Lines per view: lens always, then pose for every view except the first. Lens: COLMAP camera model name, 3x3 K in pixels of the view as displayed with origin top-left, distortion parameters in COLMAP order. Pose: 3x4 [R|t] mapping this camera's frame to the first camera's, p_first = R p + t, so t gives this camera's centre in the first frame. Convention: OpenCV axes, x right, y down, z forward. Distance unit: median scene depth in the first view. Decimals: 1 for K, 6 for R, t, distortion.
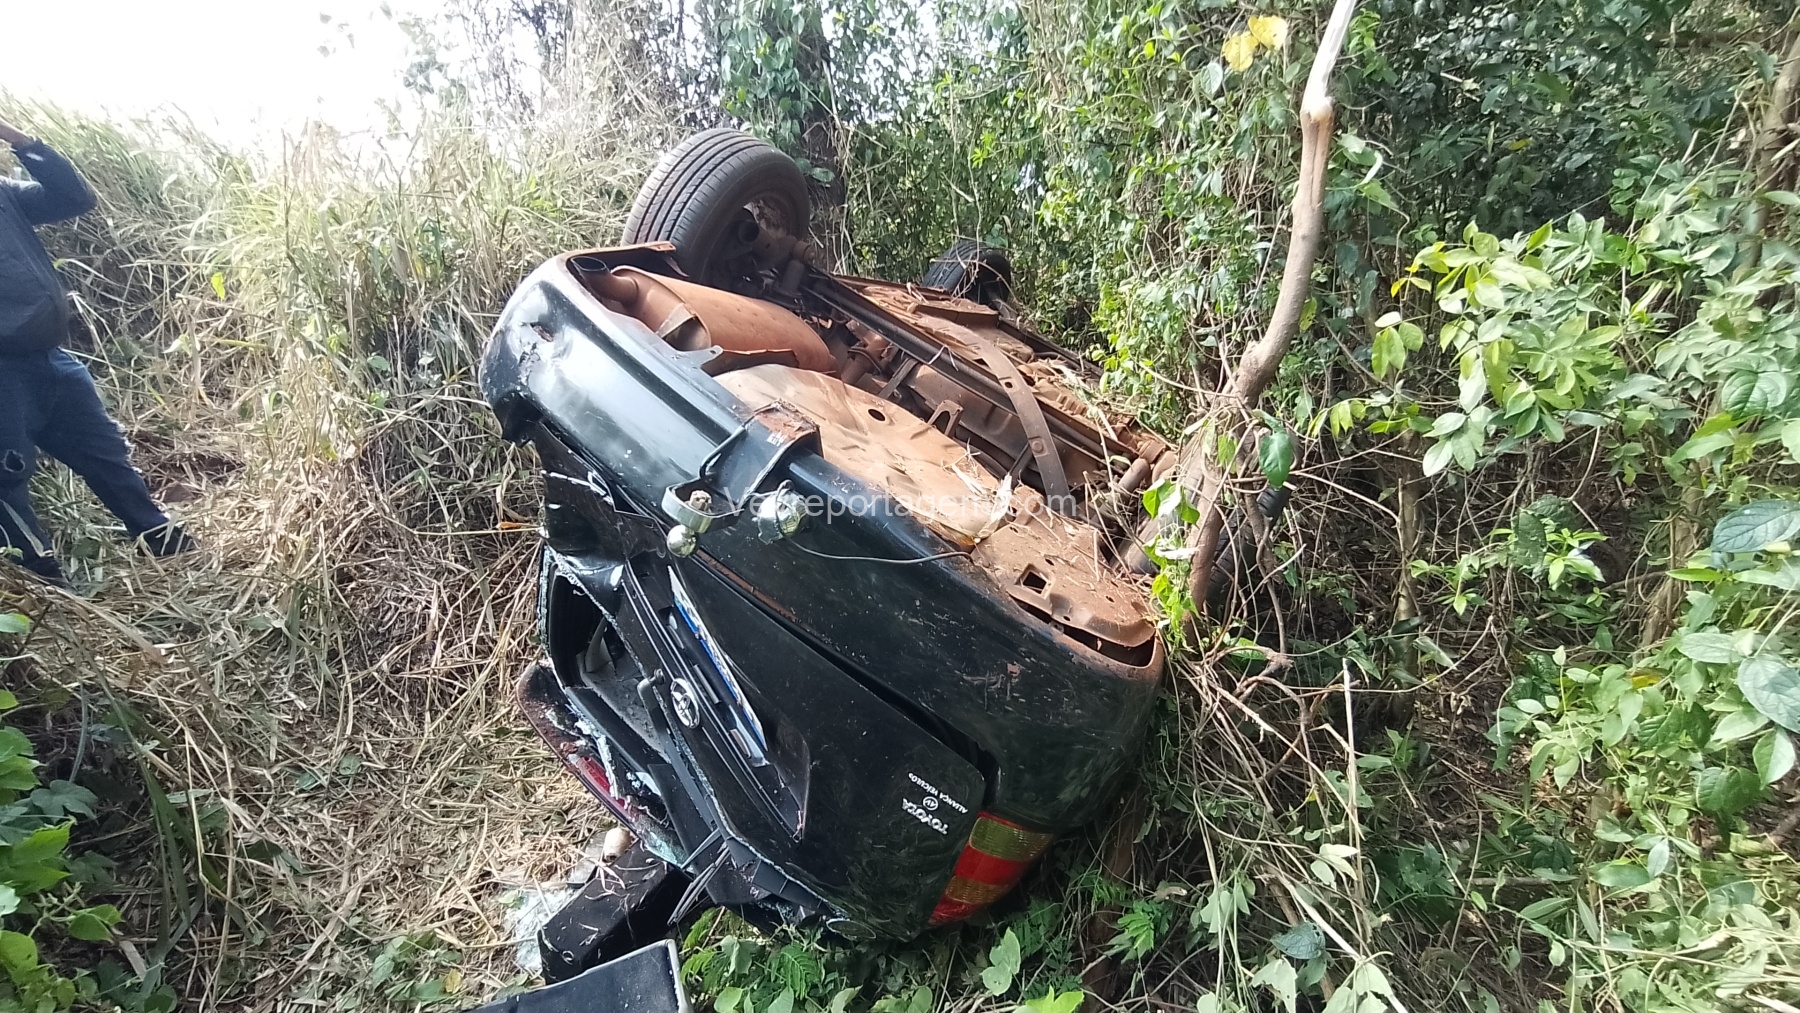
lens RADIAL K [[825.1, 0, 902.9], [0, 825.1, 498.4], [0, 0, 1]] dist [0.001885, -0.000003]
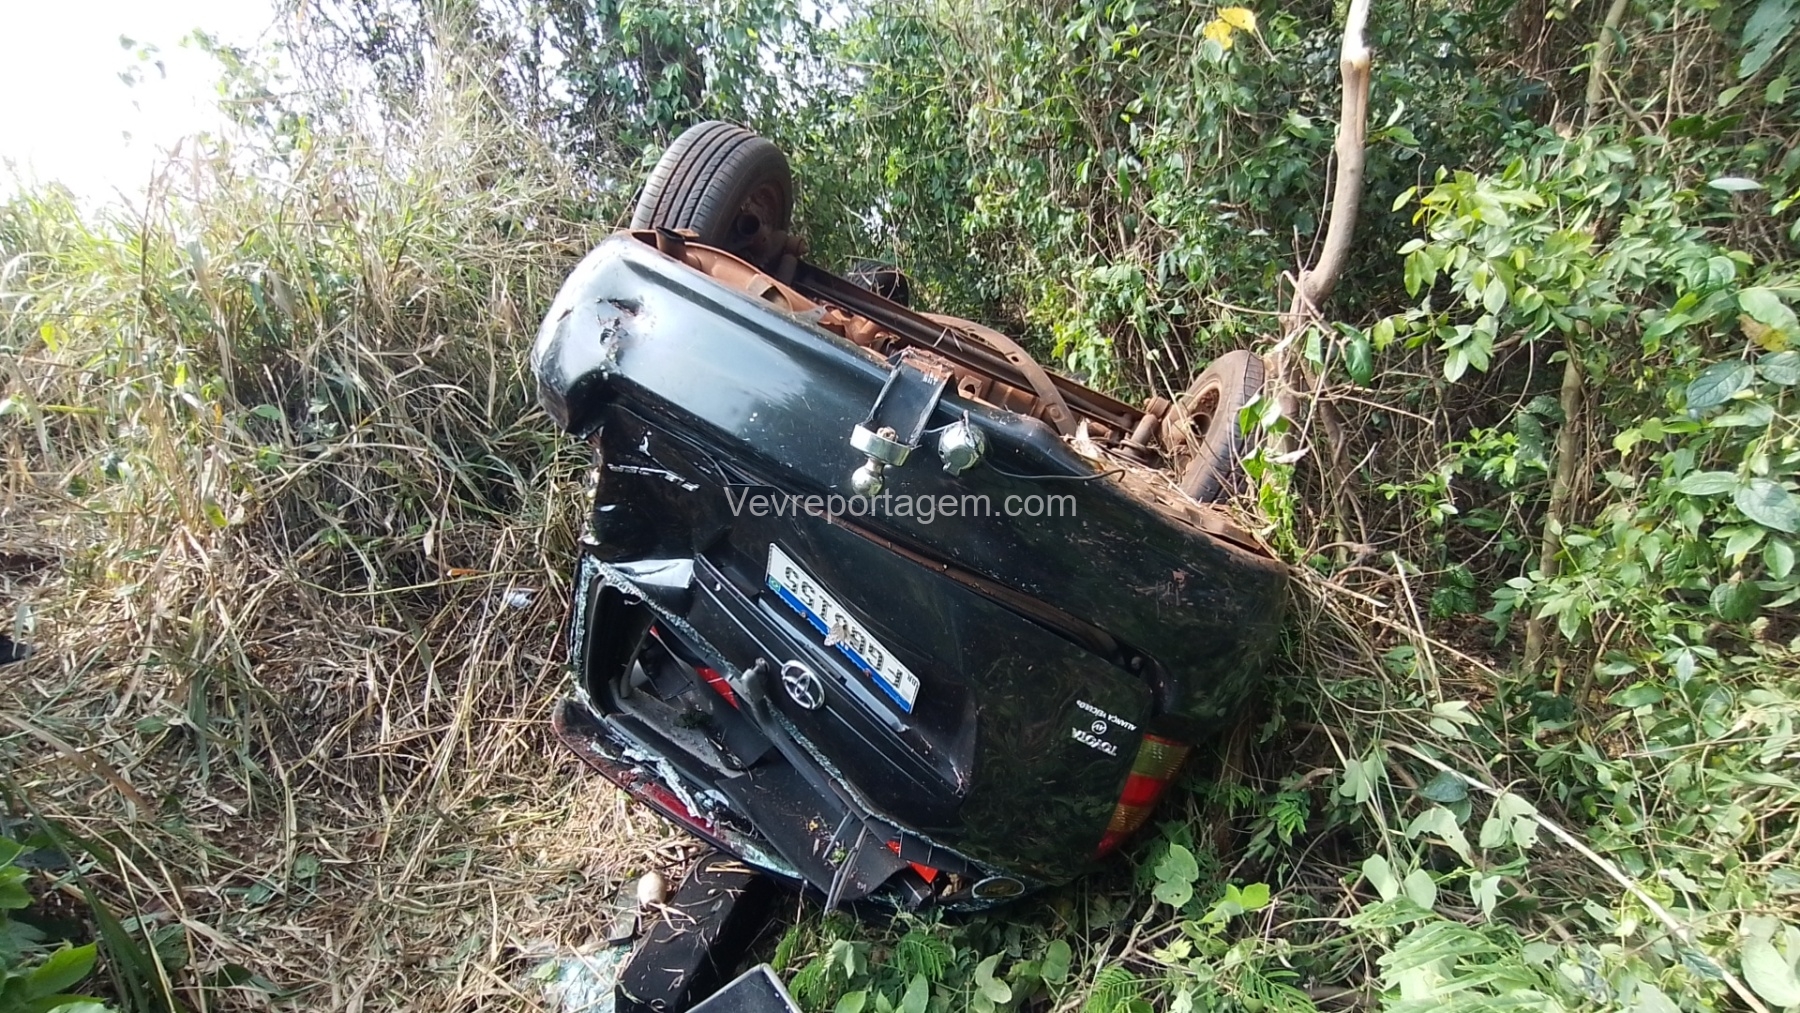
lens RADIAL K [[825.1, 0, 902.9], [0, 825.1, 498.4], [0, 0, 1]] dist [0.001885, -0.000003]
pose [[0.973435, -0.106556, 0.202659, -0.210386], [0.117906, 0.992016, -0.044749, 0.058905], [-0.196272, 0.067455, 0.978226, 0.017499]]
